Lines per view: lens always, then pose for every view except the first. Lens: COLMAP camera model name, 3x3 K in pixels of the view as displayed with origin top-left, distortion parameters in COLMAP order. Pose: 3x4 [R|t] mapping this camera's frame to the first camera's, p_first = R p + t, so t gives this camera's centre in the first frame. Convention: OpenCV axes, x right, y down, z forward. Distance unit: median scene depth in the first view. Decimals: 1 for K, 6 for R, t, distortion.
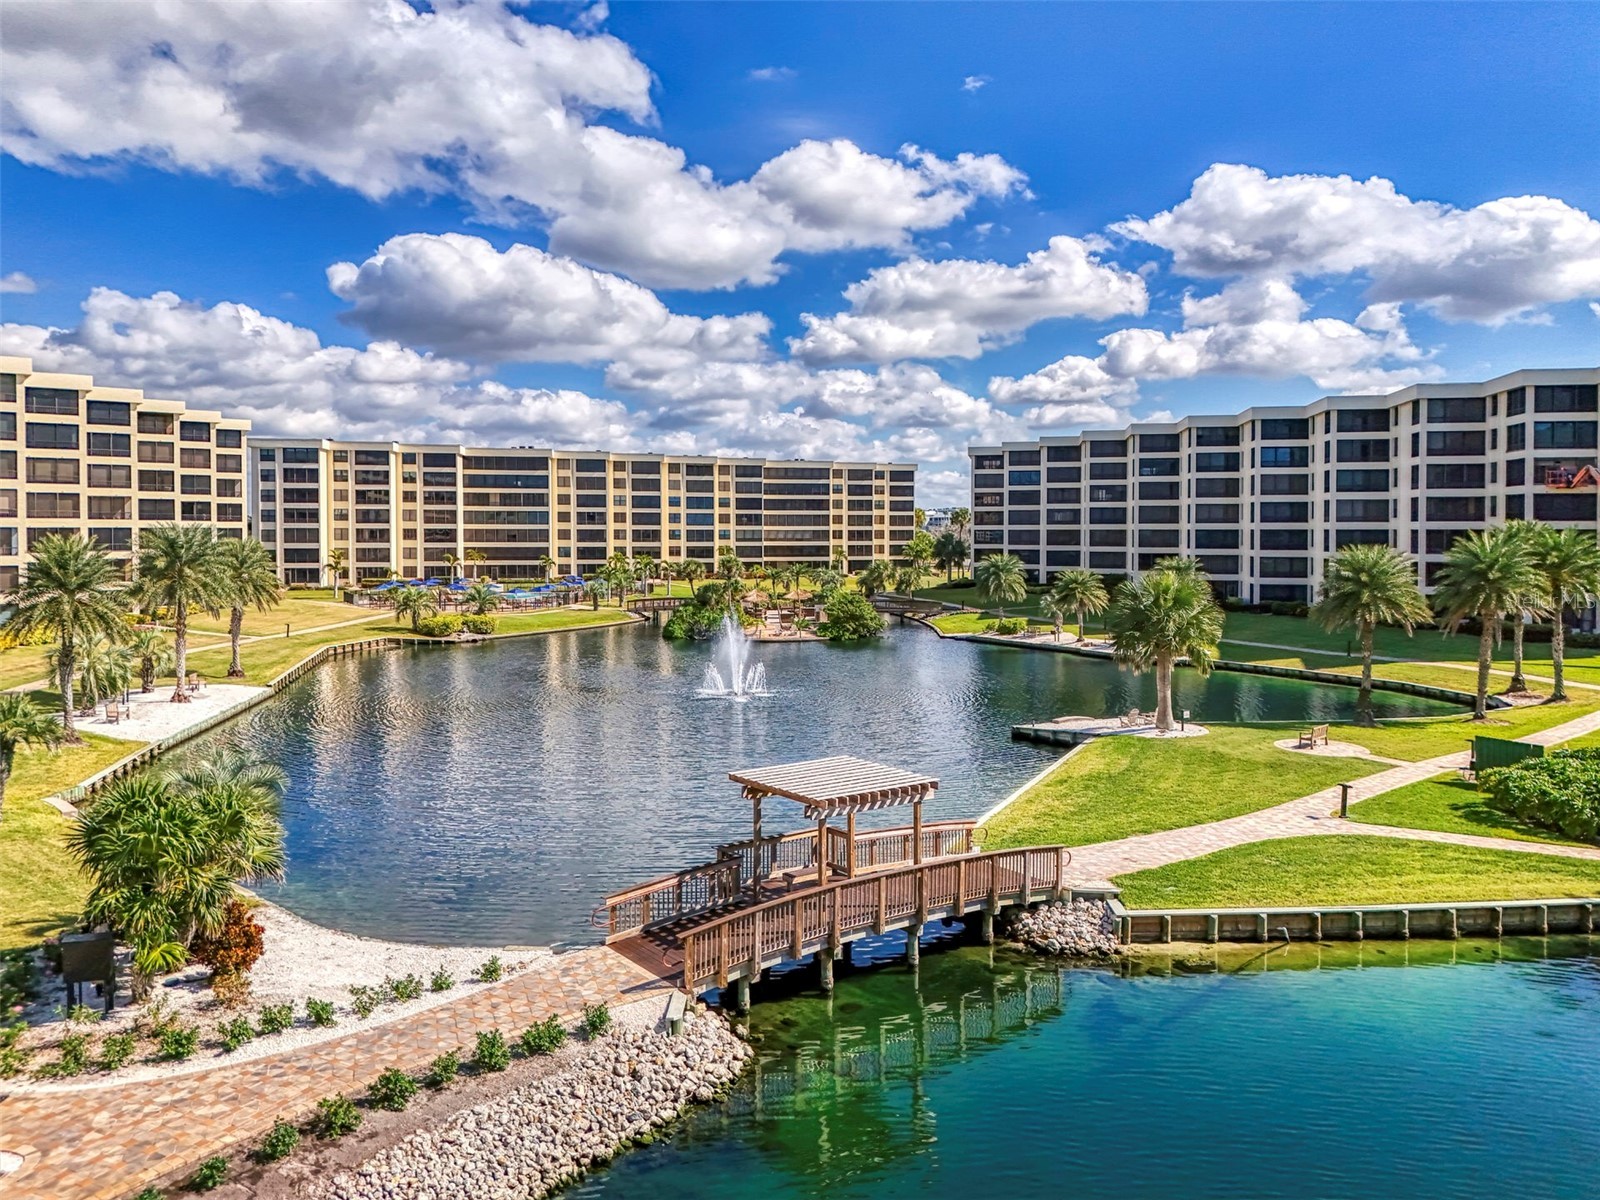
lens RADIAL K [[1185.7, 0, 804.4], [0, 1185.7, 542.8], [0, 0, 1]] dist [0.110660, -0.135336]
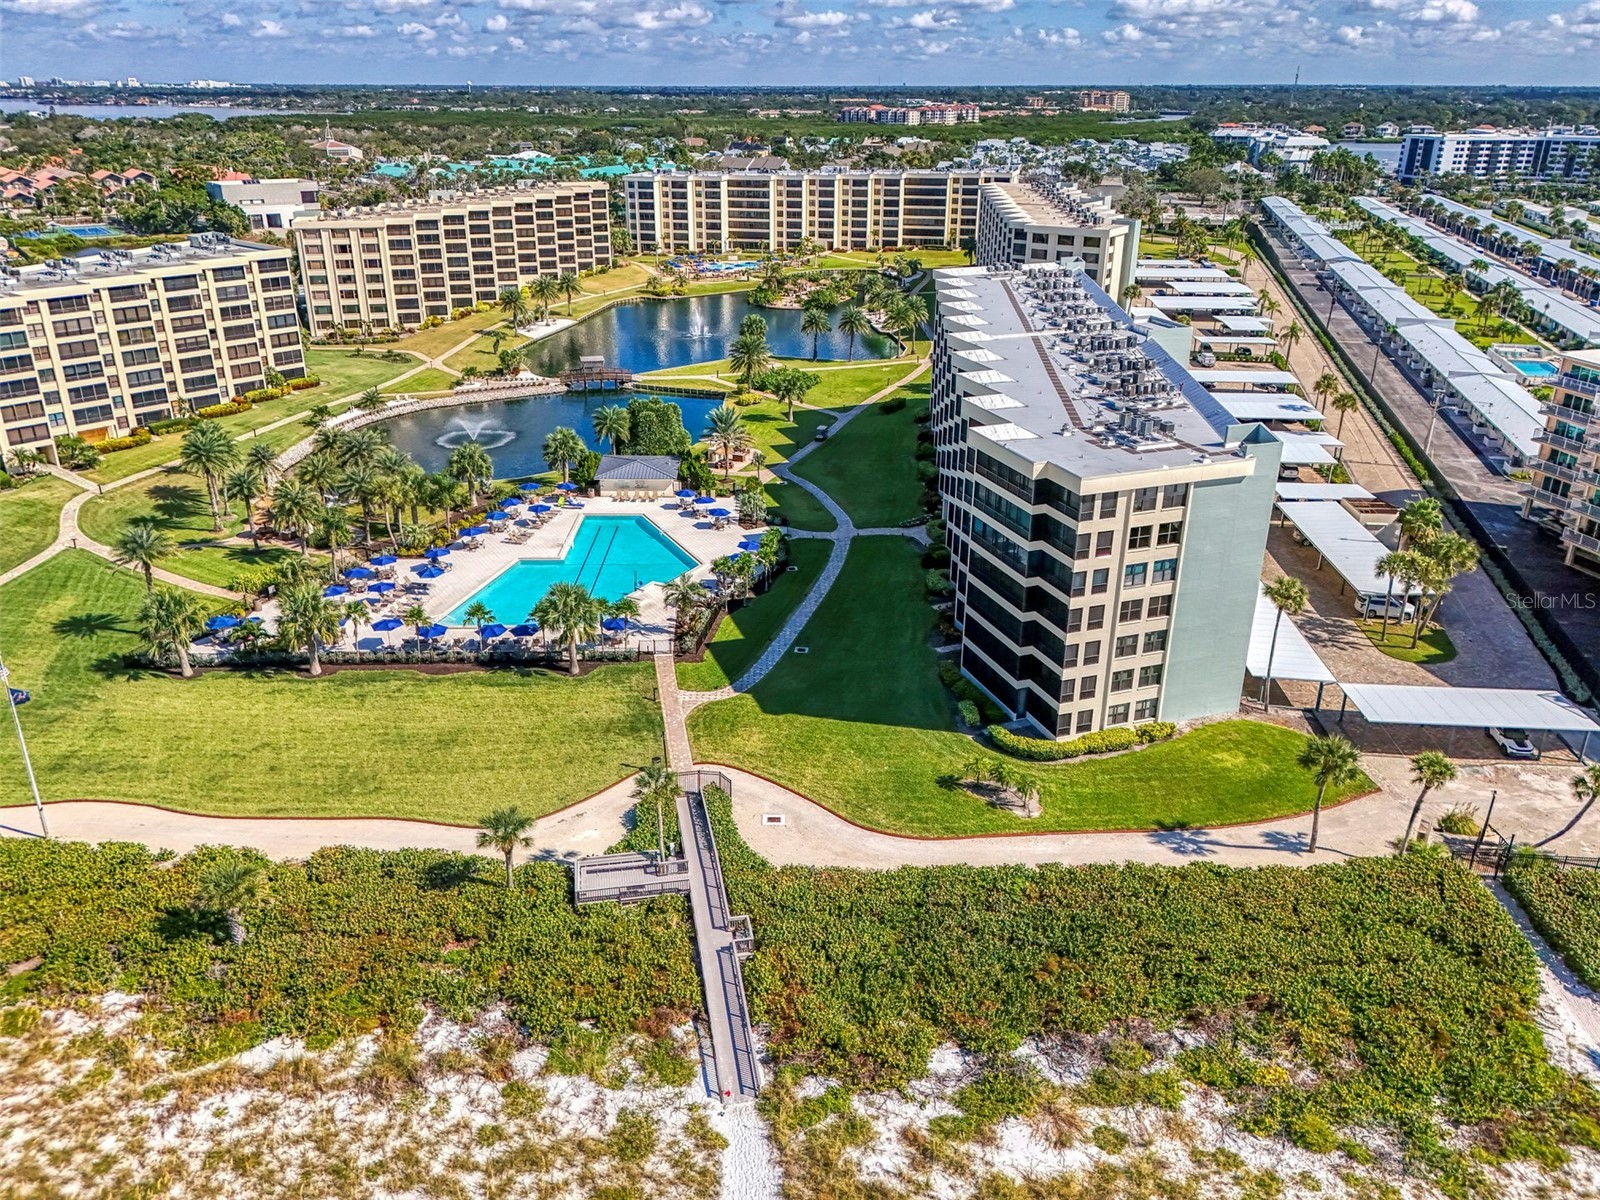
lens RADIAL K [[1163.6, 0, 740.5], [0, 1163.6, 602.5], [0, 0, 1]] dist [0.061301, -0.065721]
pose [[0.894996, 0.171571, -0.411759, 0.571737], [0.002984, 0.920750, 0.390141, -0.169252], [0.446064, -0.350403, 0.823556, -0.699212]]
